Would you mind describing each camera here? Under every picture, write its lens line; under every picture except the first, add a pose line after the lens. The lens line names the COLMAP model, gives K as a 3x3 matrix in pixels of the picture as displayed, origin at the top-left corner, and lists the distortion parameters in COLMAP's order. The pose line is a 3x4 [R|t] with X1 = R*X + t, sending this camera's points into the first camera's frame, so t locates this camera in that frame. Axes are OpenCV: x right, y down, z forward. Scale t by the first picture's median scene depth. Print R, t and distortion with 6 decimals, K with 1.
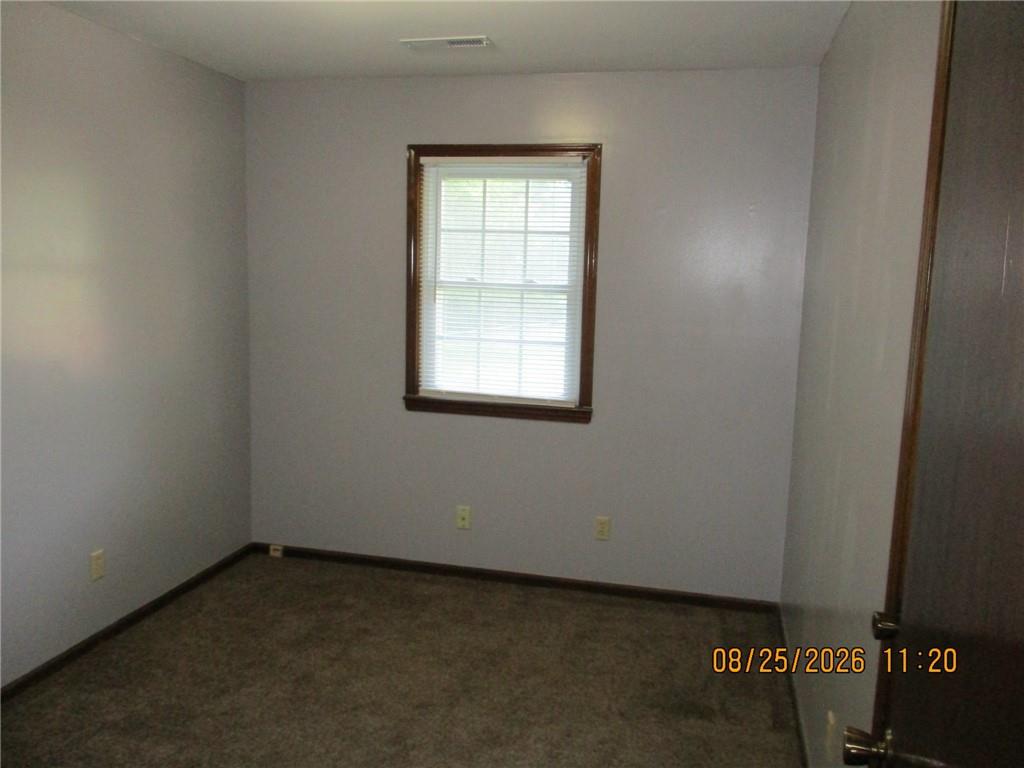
lens RADIAL K [[853.4, 0, 512.3], [0, 853.4, 386.3], [0, 0, 1]] dist [-0.009898, -0.003092]
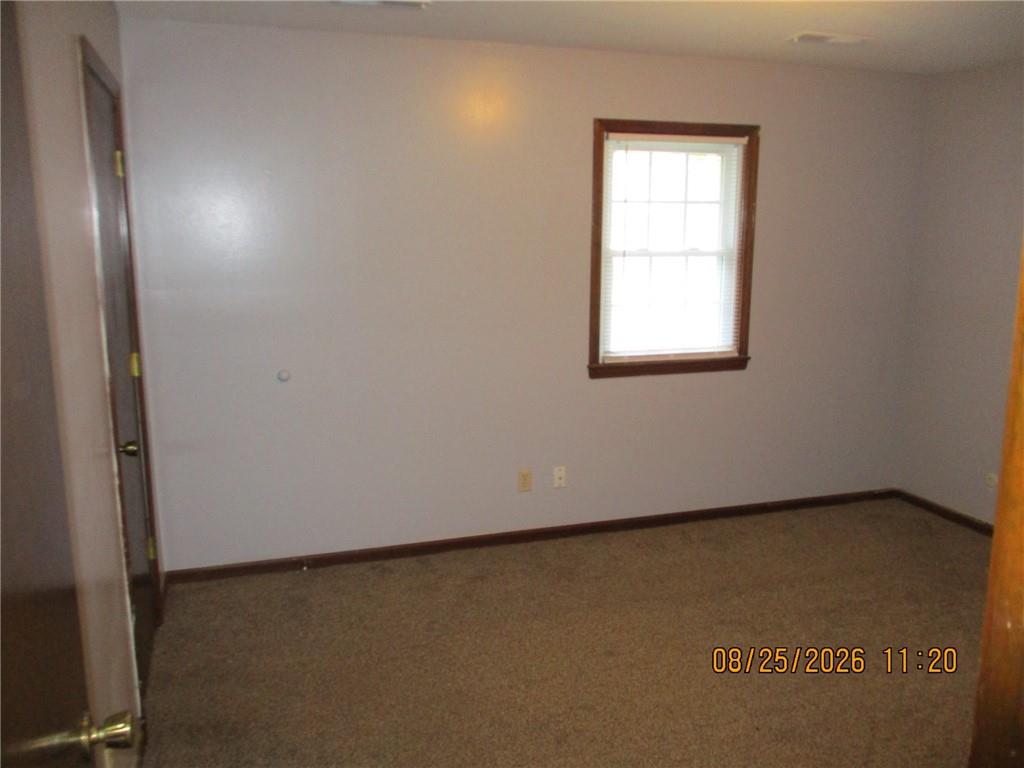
lens RADIAL K [[853.4, 0, 512.8], [0, 853.4, 382.0], [0, 0, 1]] dist [-0.009898, -0.003092]
pose [[0.847270, -0.122957, 0.516736, -0.753883], [0.095532, 0.992249, 0.079465, -0.059615], [-0.522502, -0.017963, 0.852449, 0.178880]]
